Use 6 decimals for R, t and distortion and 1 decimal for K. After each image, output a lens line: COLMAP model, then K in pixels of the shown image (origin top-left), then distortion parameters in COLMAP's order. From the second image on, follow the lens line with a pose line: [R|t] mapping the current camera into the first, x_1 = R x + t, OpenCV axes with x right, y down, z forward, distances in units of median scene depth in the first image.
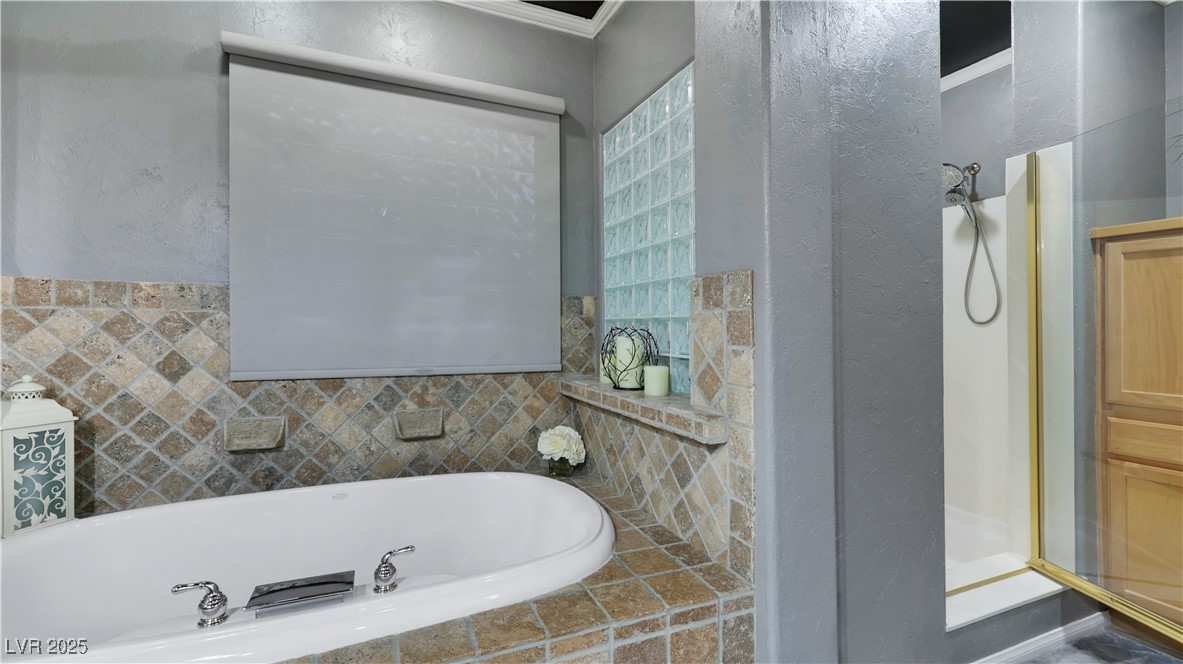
lens RADIAL K [[488.2, 0, 591.7], [0, 488.2, 338.4], [0, 0, 1]] dist [-0.009153, 0.001047]
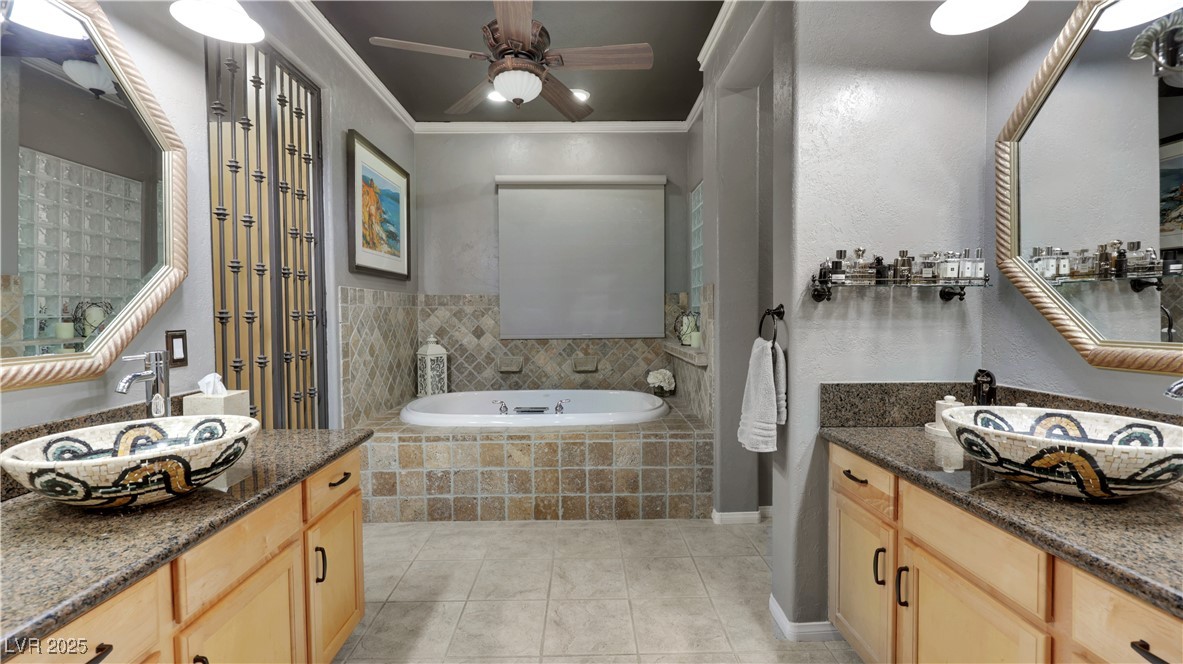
lens RADIAL K [[488.2, 0, 591.7], [0, 488.2, 338.4], [0, 0, 1]] dist [-0.009153, 0.001047]
pose [[0.919194, 0.004406, -0.393779, 0.469652], [0.007054, 0.999593, 0.027650, 0.027994], [0.393741, -0.028194, 0.918789, -0.813270]]
